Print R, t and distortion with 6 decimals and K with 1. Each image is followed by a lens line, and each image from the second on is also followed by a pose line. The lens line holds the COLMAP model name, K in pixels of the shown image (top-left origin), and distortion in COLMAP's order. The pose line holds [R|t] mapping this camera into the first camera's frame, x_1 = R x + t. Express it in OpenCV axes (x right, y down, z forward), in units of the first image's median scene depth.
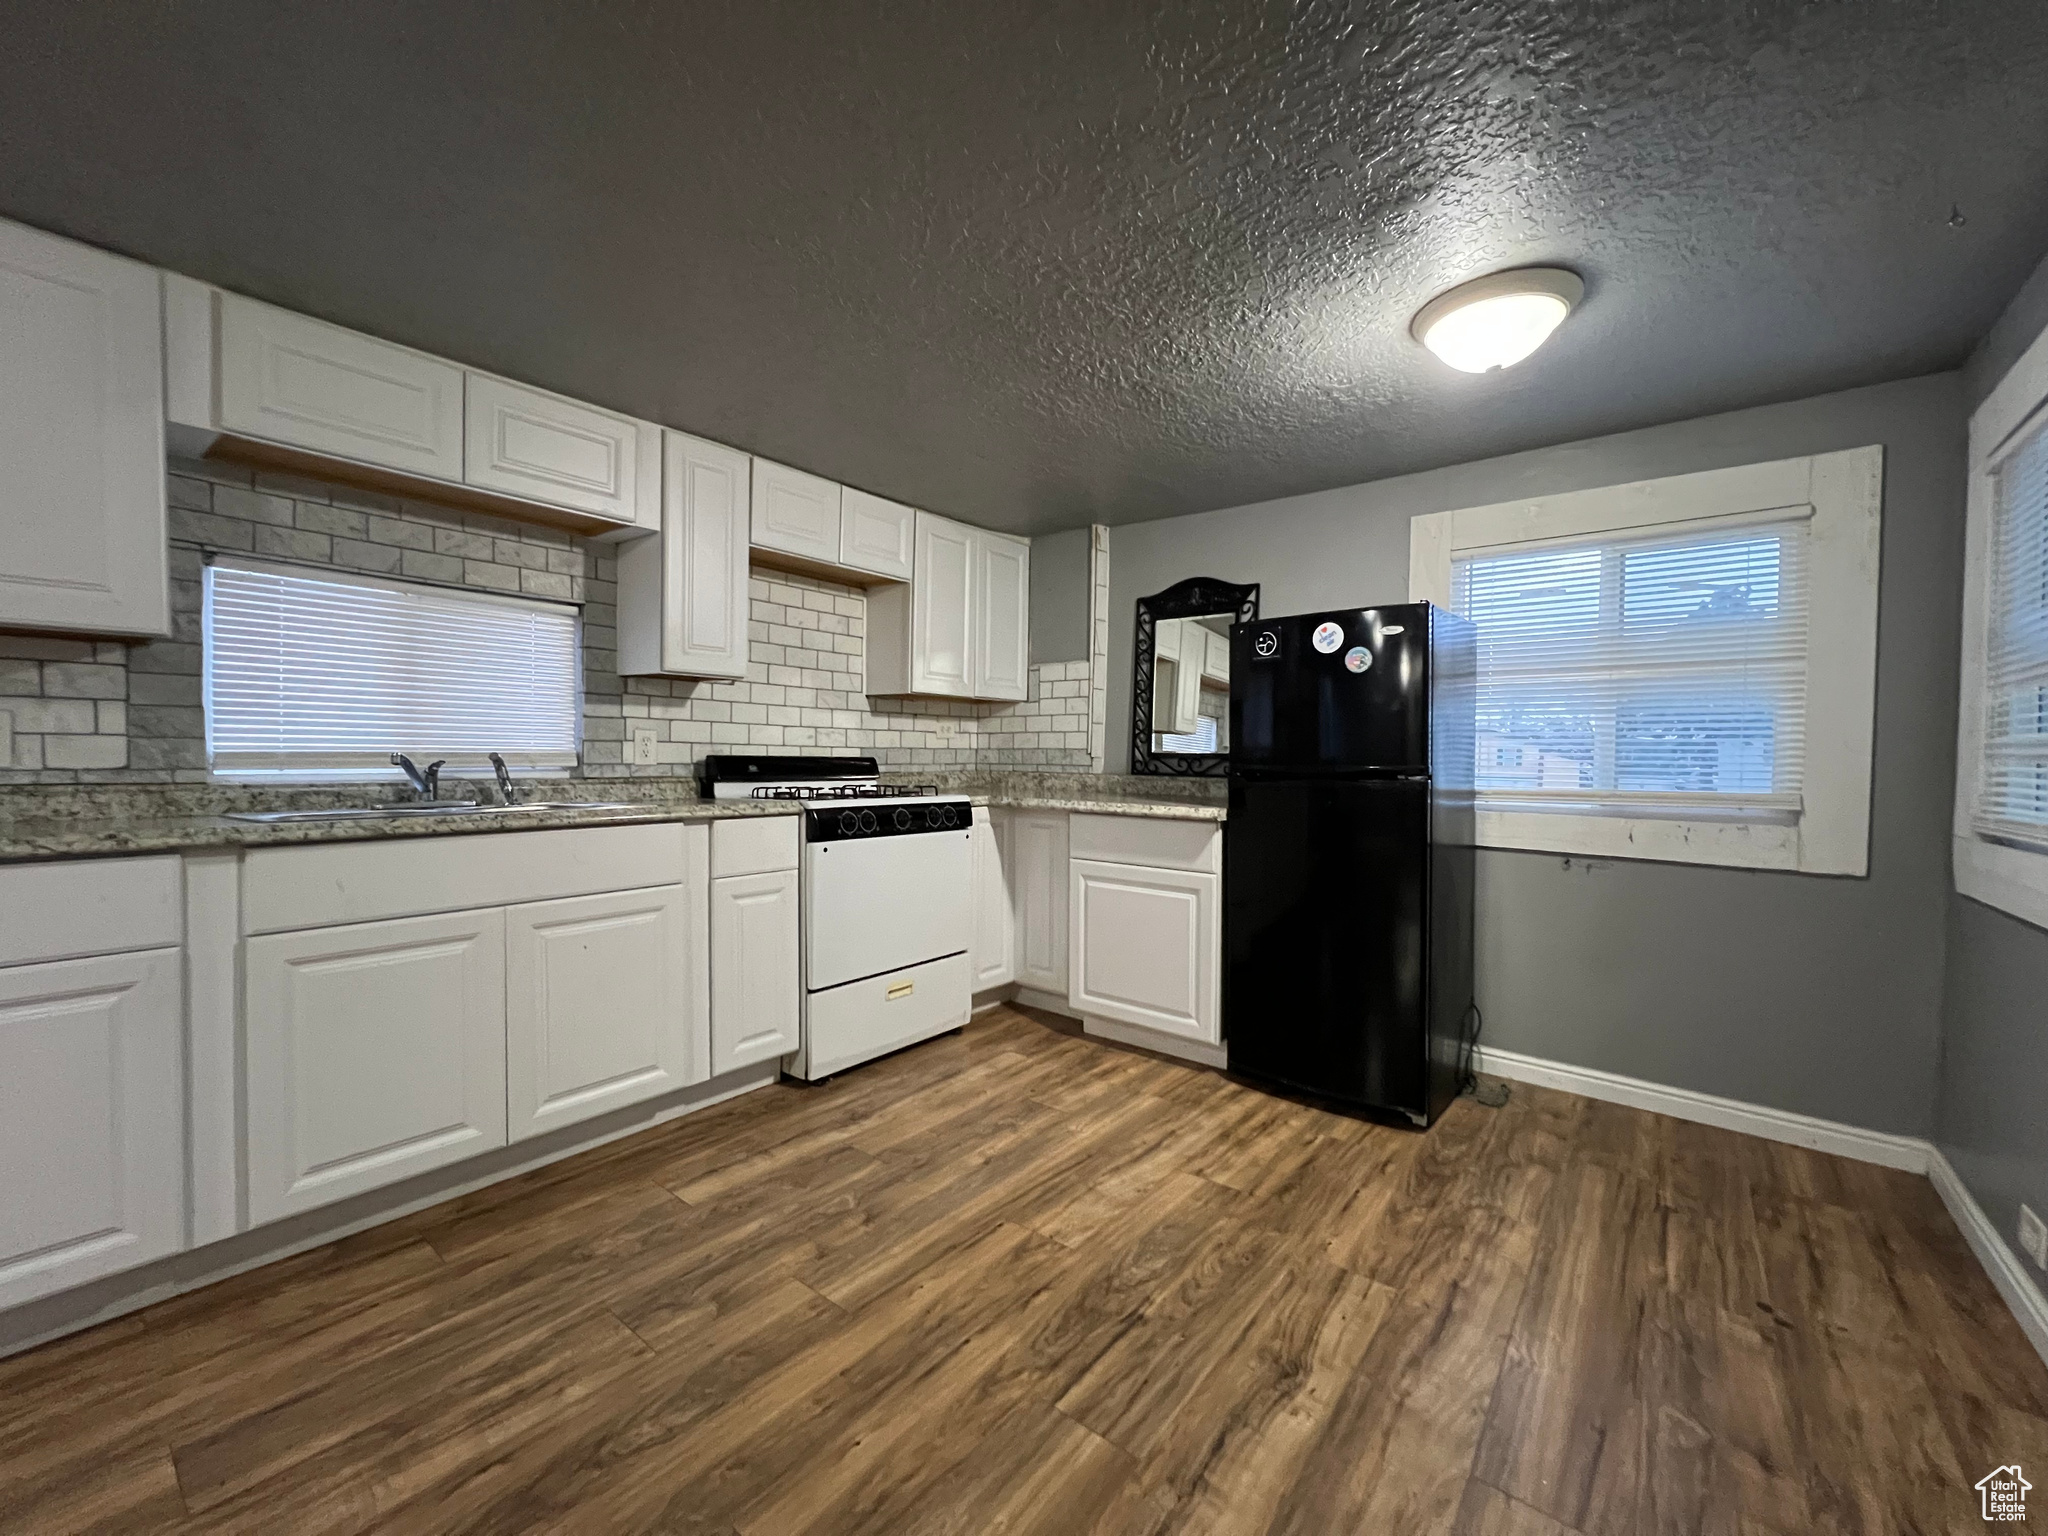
lens RADIAL K [[820.7, 0, 1016.1], [0, 820.7, 770.1], [0, 0, 1]] dist [-0.000769, -0.000224]
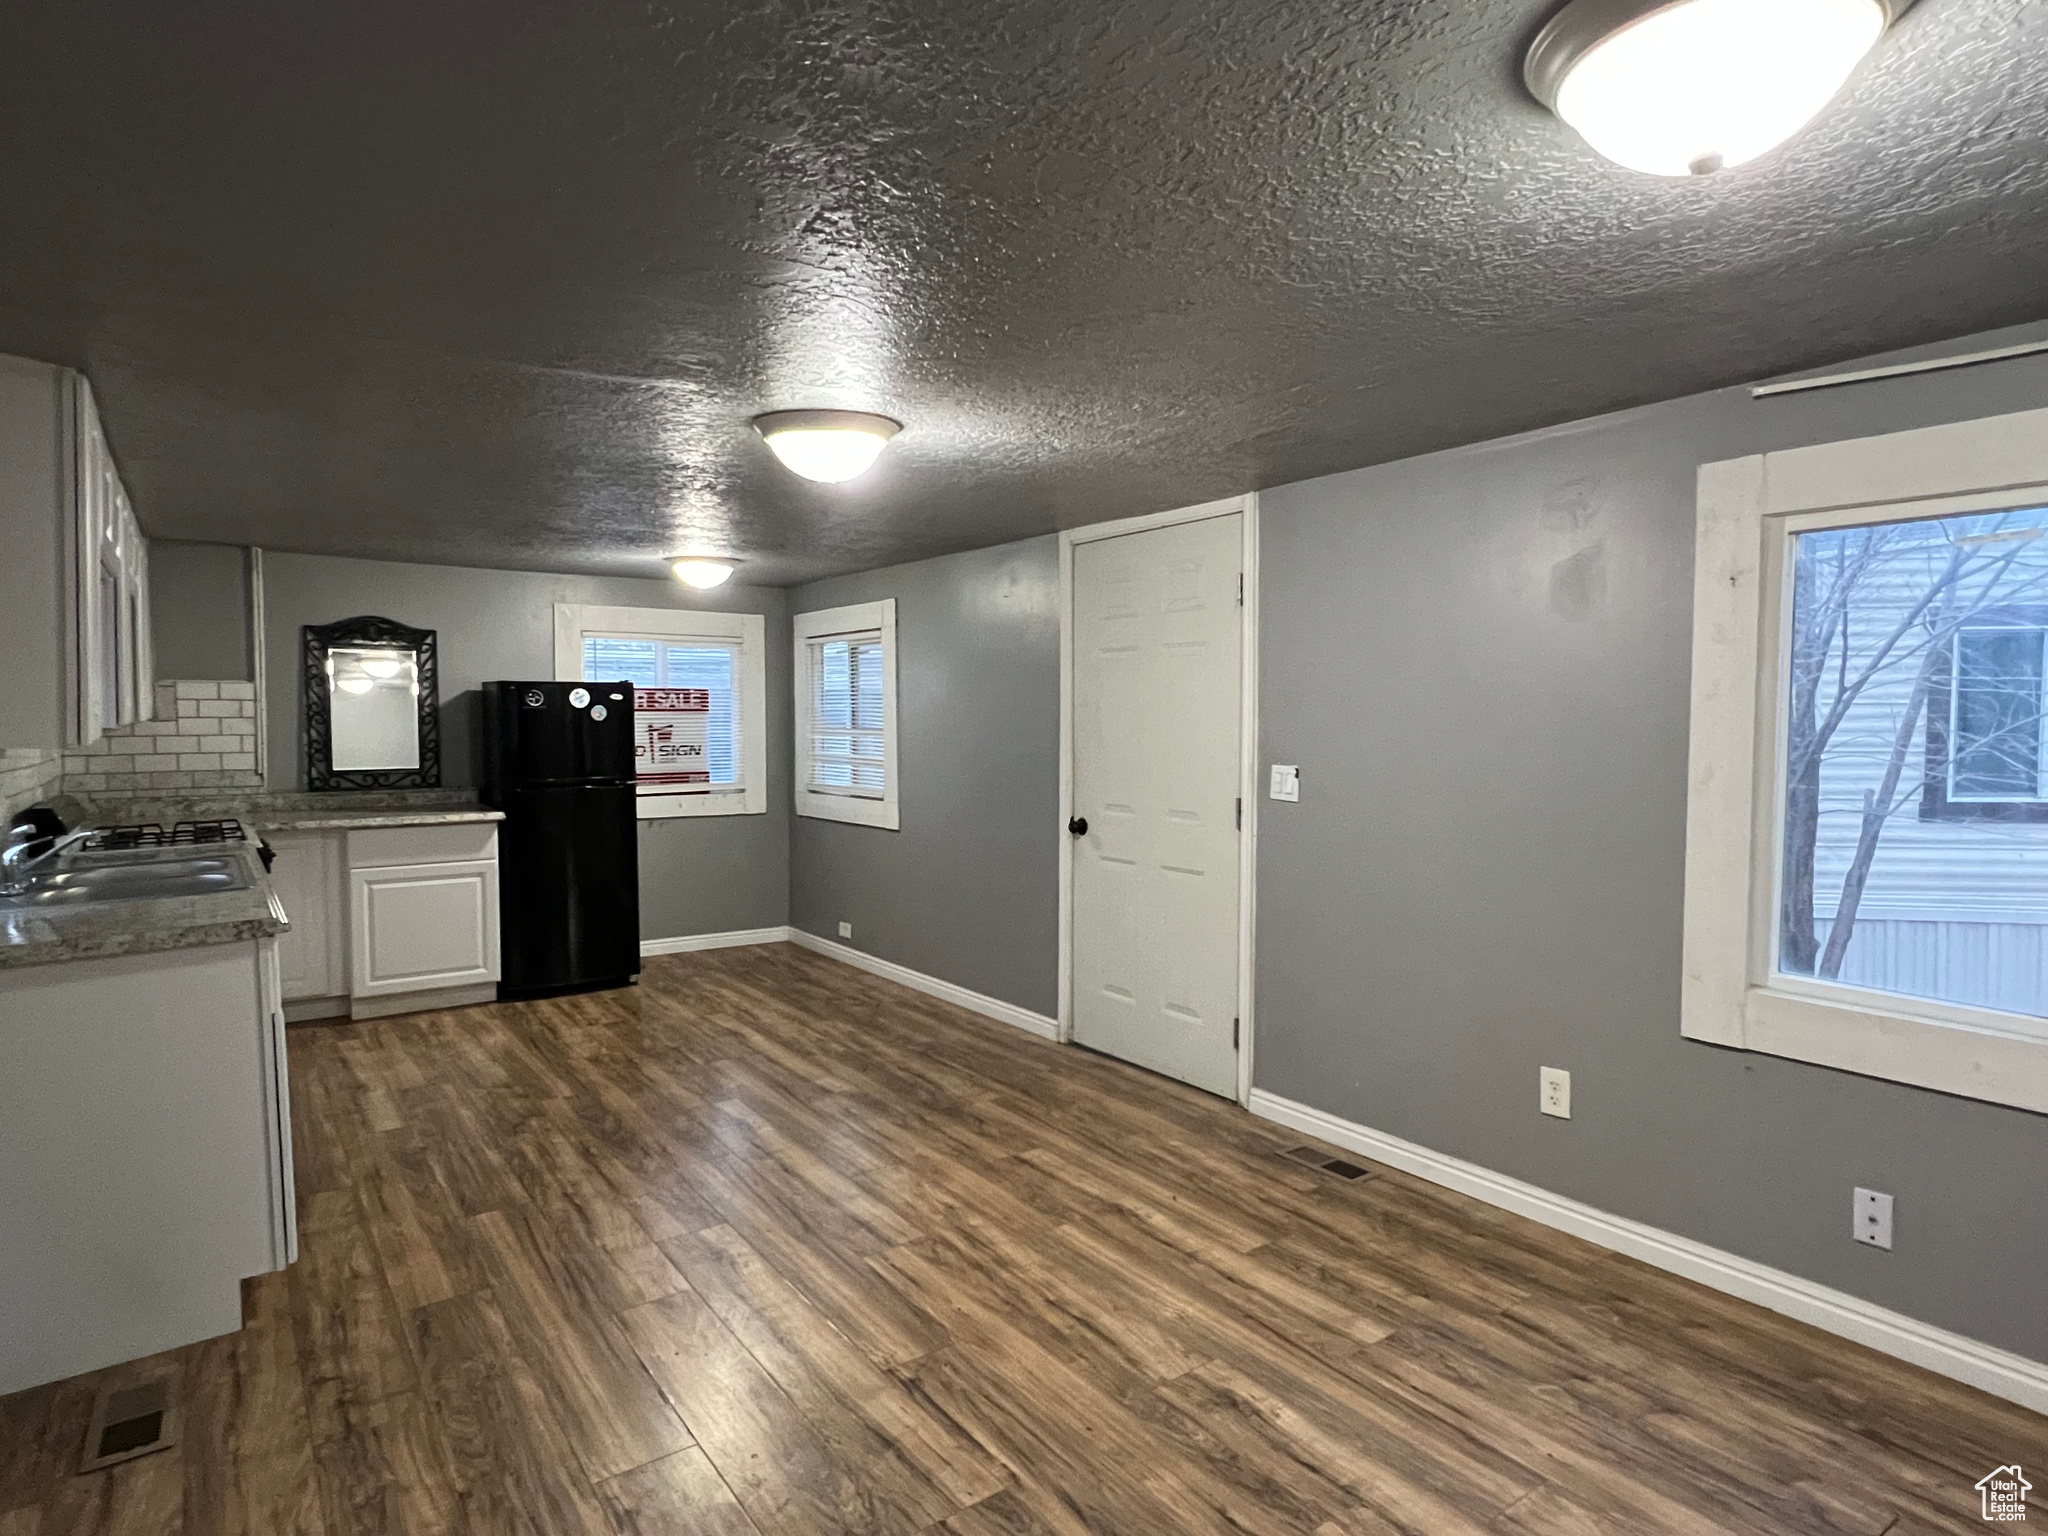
lens RADIAL K [[1140.4, 0, 1024.0], [0, 1140.4, 768.0], [0, 0, 1]] dist [-0.002196, 0.001144]
pose [[0.262641, -0.059577, 0.963053, -1.637375], [0.020431, 0.998212, 0.056180, -0.140512], [-0.964677, 0.004921, 0.263388, -0.446823]]
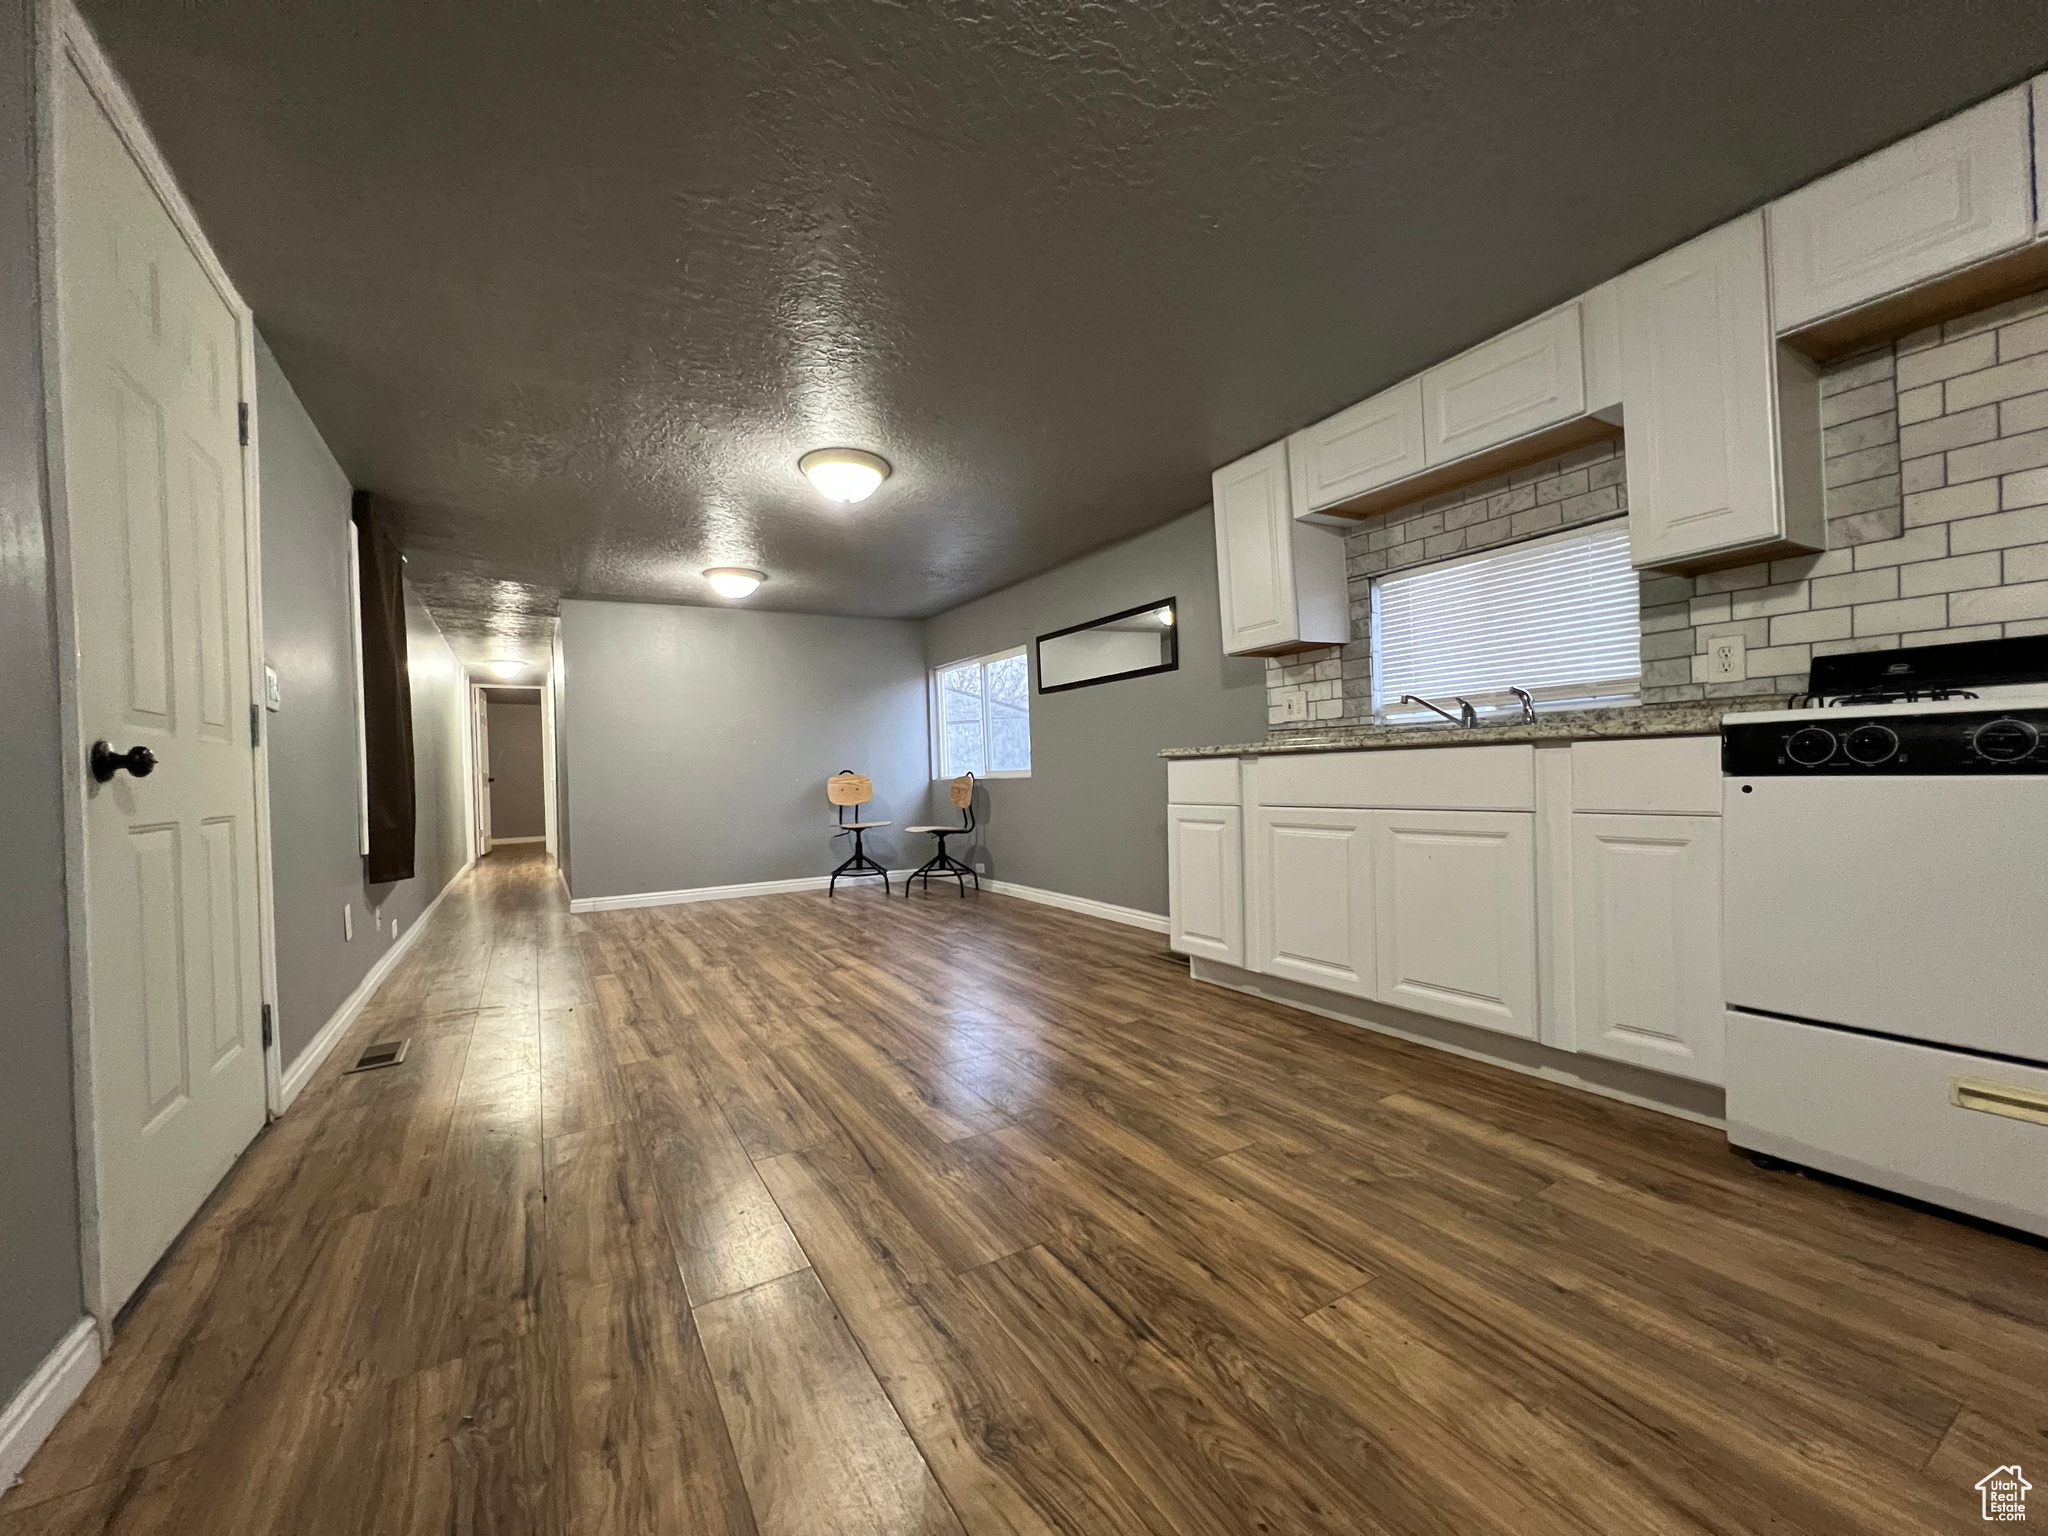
lens RADIAL K [[815.1, 0, 1023.3], [0, 815.1, 768.3], [0, 0, 1]] dist [-0.001219, 0.000049]
pose [[-0.345728, -0.004556, -0.938324, 0.617466], [0.010125, 0.999912, -0.008586, 0.092344], [0.938280, -0.012469, -0.345652, 0.788835]]
